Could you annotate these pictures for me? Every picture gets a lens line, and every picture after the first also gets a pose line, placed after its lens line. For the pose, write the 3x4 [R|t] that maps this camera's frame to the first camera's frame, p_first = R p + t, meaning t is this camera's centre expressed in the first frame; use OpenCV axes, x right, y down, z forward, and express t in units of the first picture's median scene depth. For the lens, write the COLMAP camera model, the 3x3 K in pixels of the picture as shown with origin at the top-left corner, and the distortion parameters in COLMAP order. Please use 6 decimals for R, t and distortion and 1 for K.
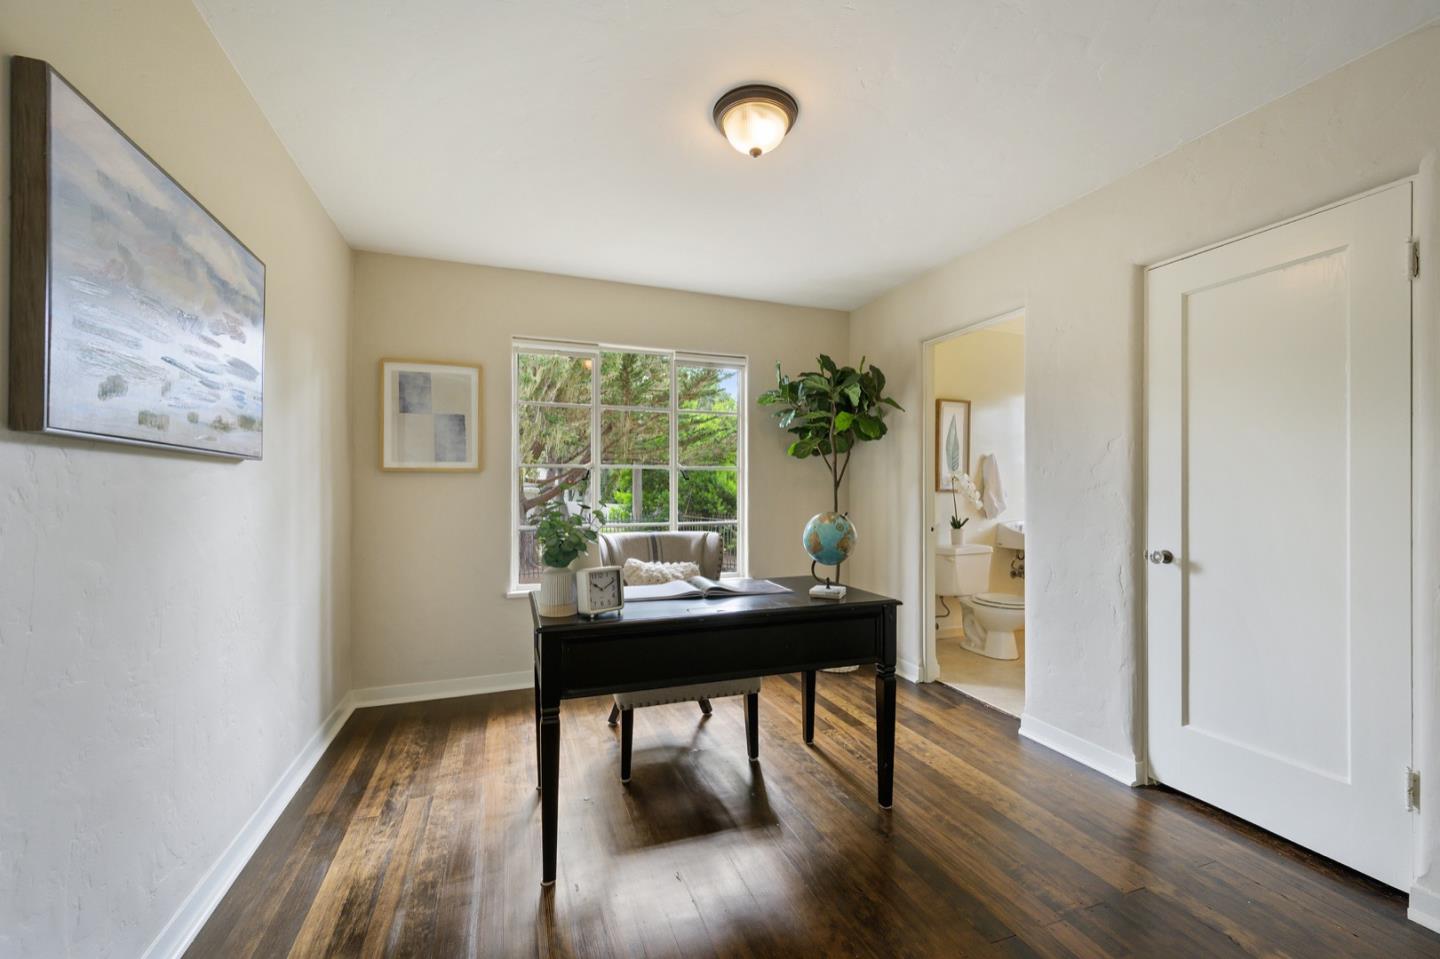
lens RADIAL K [[581.5, 0, 727.7], [0, 581.5, 474.1], [0, 0, 1]] dist [0.001600, 0.000061]
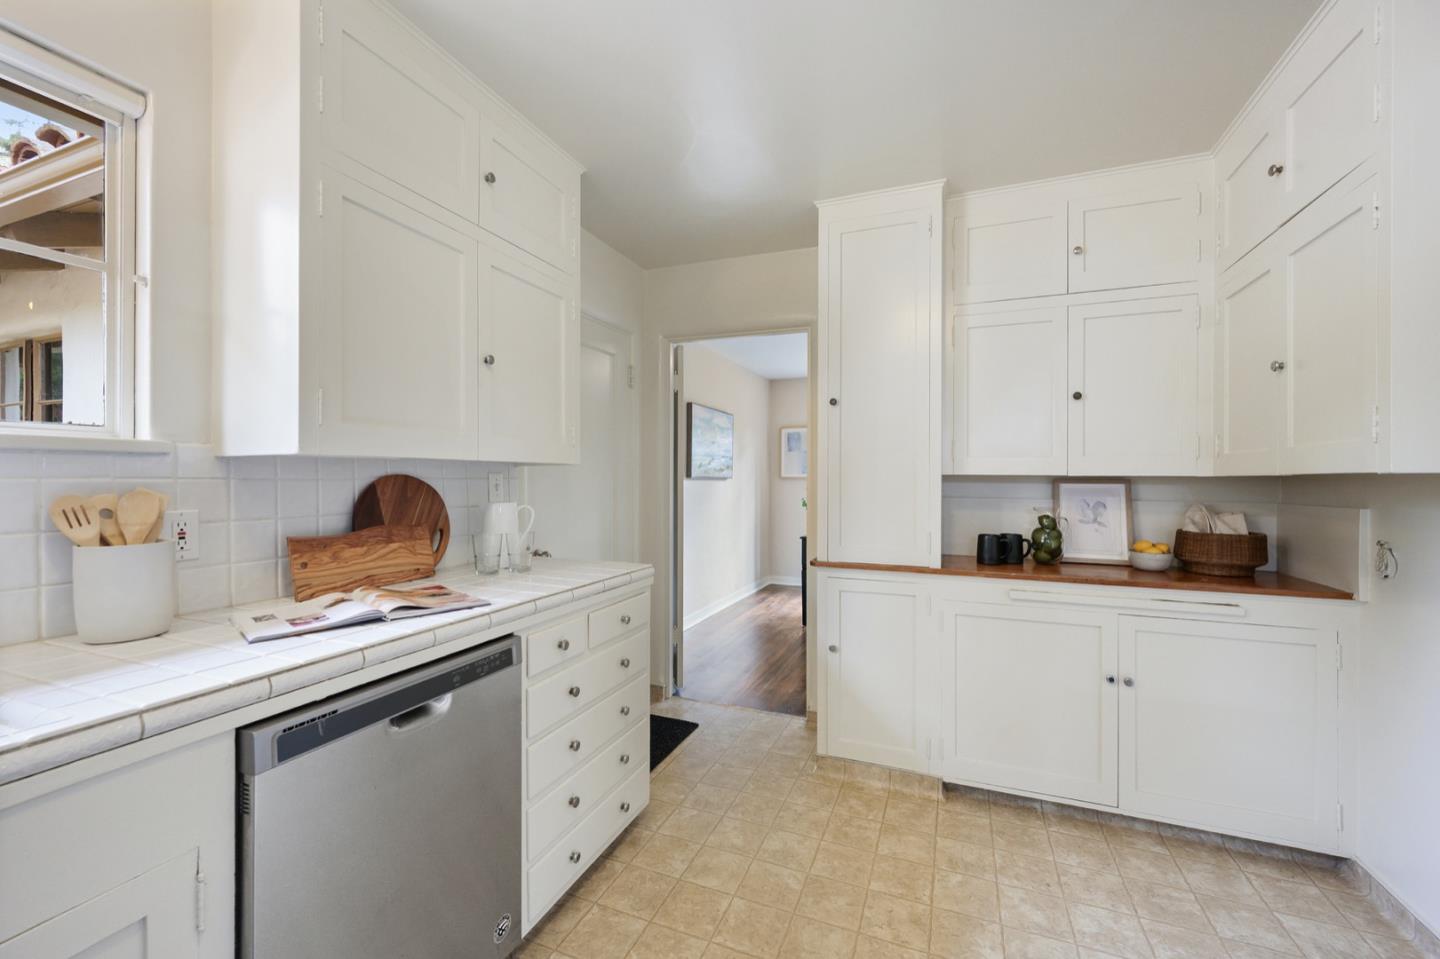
lens RADIAL K [[581.5, 0, 727.7], [0, 581.5, 474.1], [0, 0, 1]] dist [0.001600, 0.000061]
pose [[0.742999, -0.002639, -0.669288, 0.895477], [0.007467, 0.999963, 0.004346, -0.046244], [0.669251, -0.008227, 0.742991, -0.935509]]
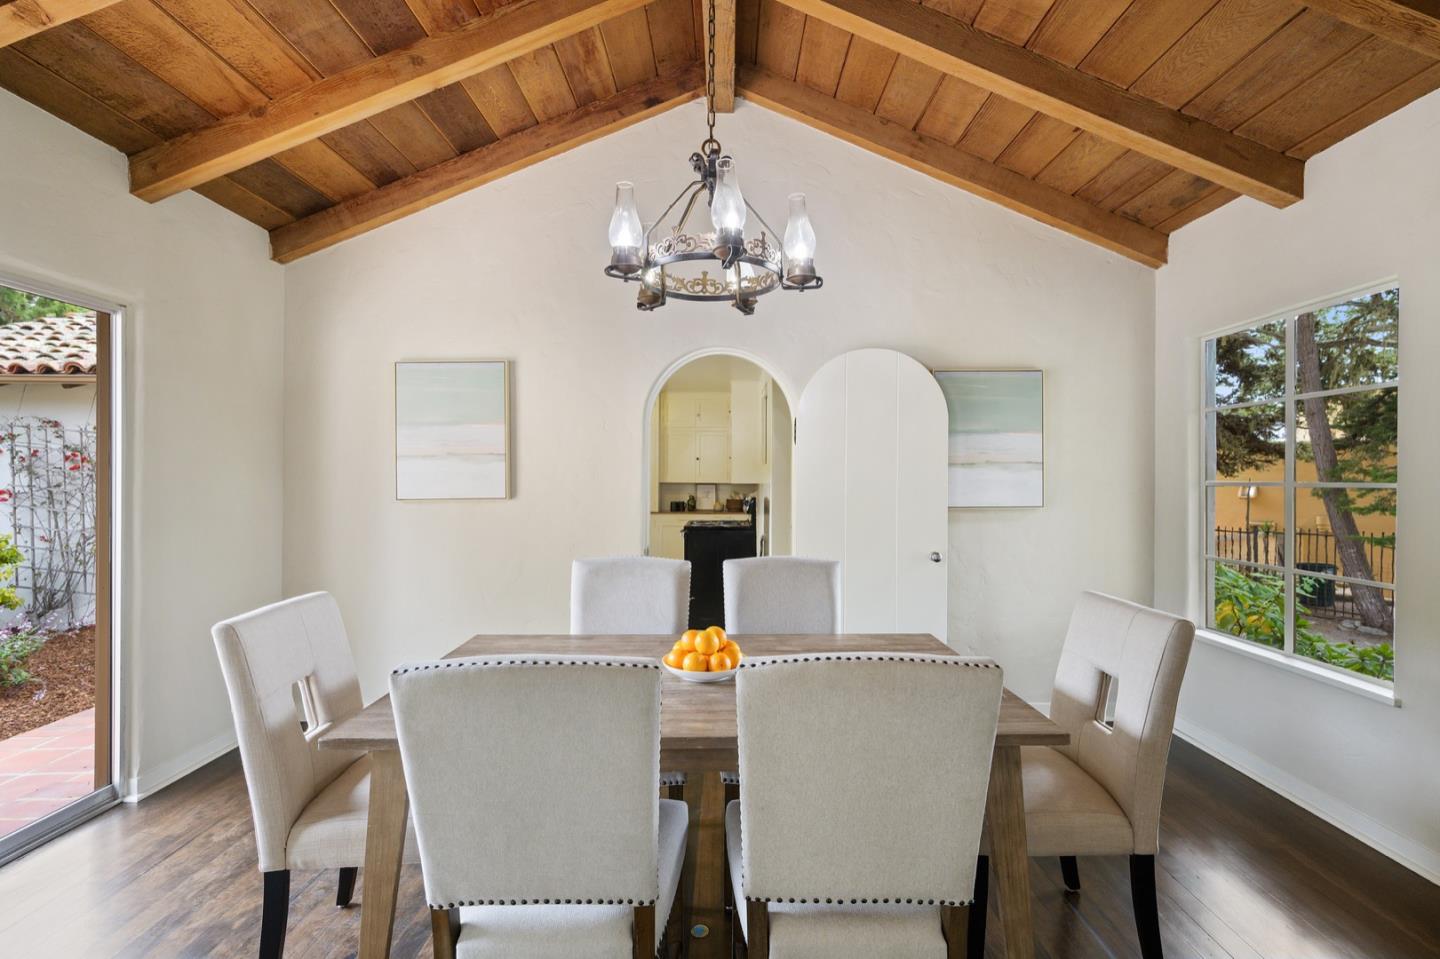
lens RADIAL K [[697.2, 0, 720.0], [0, 697.2, 479.5], [0, 0, 1]] dist [-0.003829, -0.000480]
pose [[0.934626, 0.006770, -0.355567, 2.030637], [0.001365, 0.999743, 0.022621, -0.130738], [0.355629, -0.021627, 0.934377, -3.122889]]
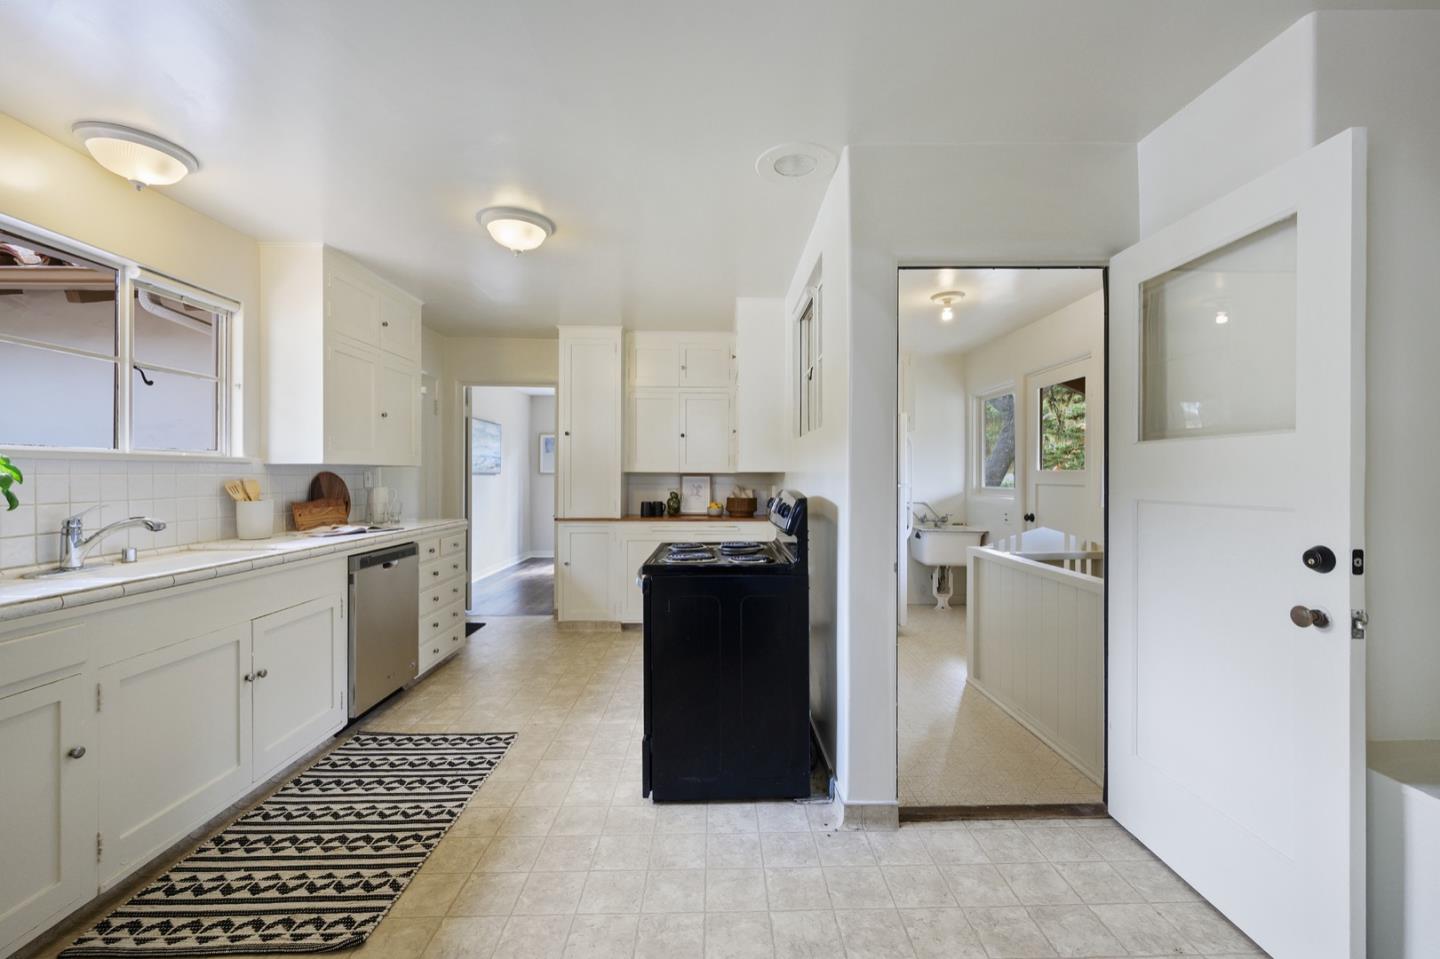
lens RADIAL K [[581.5, 0, 727.7], [0, 581.5, 474.1], [0, 0, 1]] dist [0.001600, 0.000061]
pose [[0.945185, 0.002353, -0.326527, 1.442945], [0.002483, 0.999893, 0.014395, -0.057775], [0.326526, -0.014416, 0.945078, -1.648727]]
